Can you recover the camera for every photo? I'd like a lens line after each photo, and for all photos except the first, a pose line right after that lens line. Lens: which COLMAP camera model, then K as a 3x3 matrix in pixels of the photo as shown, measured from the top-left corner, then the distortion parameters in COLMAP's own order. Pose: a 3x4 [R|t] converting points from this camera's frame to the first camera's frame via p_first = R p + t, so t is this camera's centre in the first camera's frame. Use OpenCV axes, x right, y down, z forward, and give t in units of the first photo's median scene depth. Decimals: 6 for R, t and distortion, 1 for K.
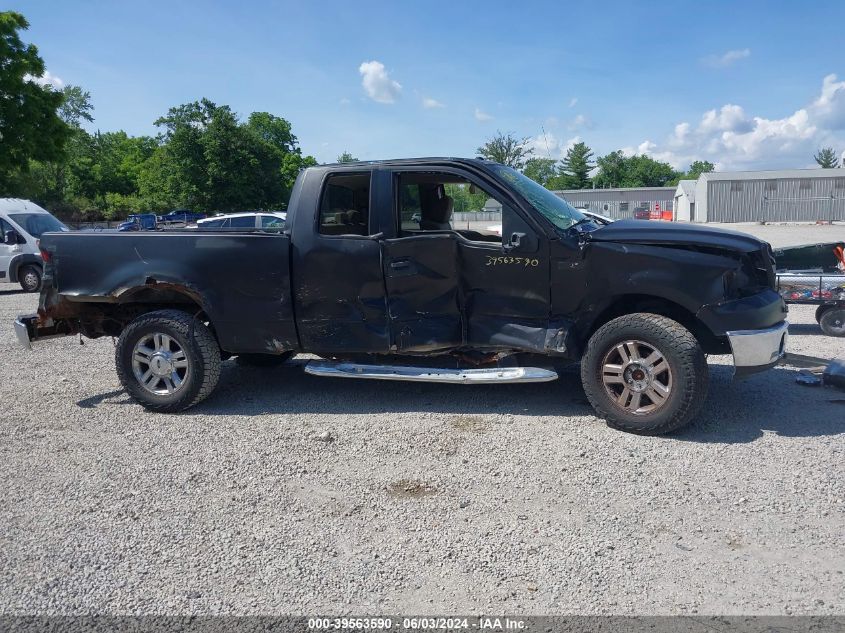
lens RADIAL K [[651.0, 0, 422.5], [0, 651.0, 316.5], [0, 0, 1]] dist [0.039183, -0.046441]
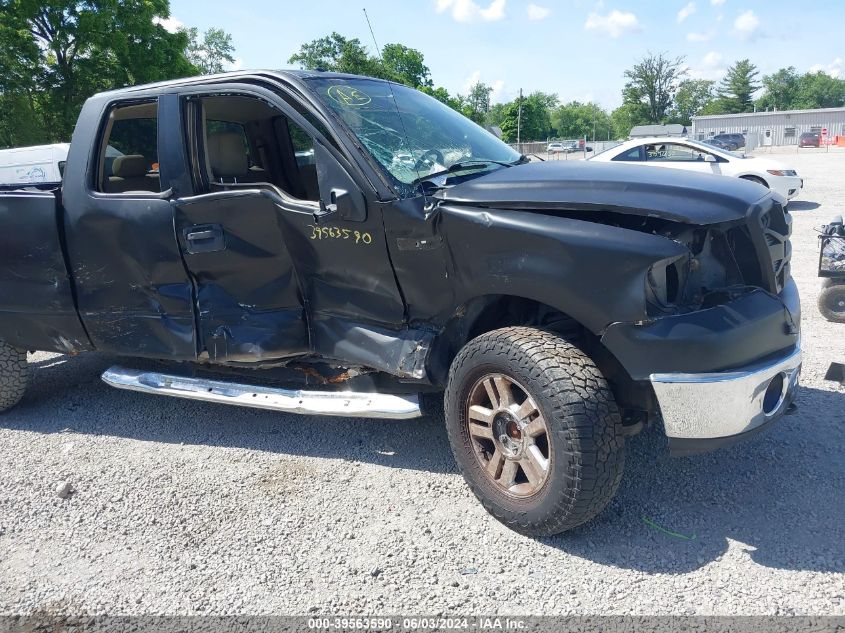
lens RADIAL K [[658.4, 0, 422.5], [0, 658.4, 316.5], [0, 0, 1]] dist [0.035485, -0.056843]
pose [[0.980096, 0.027252, -0.196643, 0.337707], [-0.008495, 0.995383, 0.095610, -0.065970], [0.198340, -0.092037, 0.975802, 0.375860]]
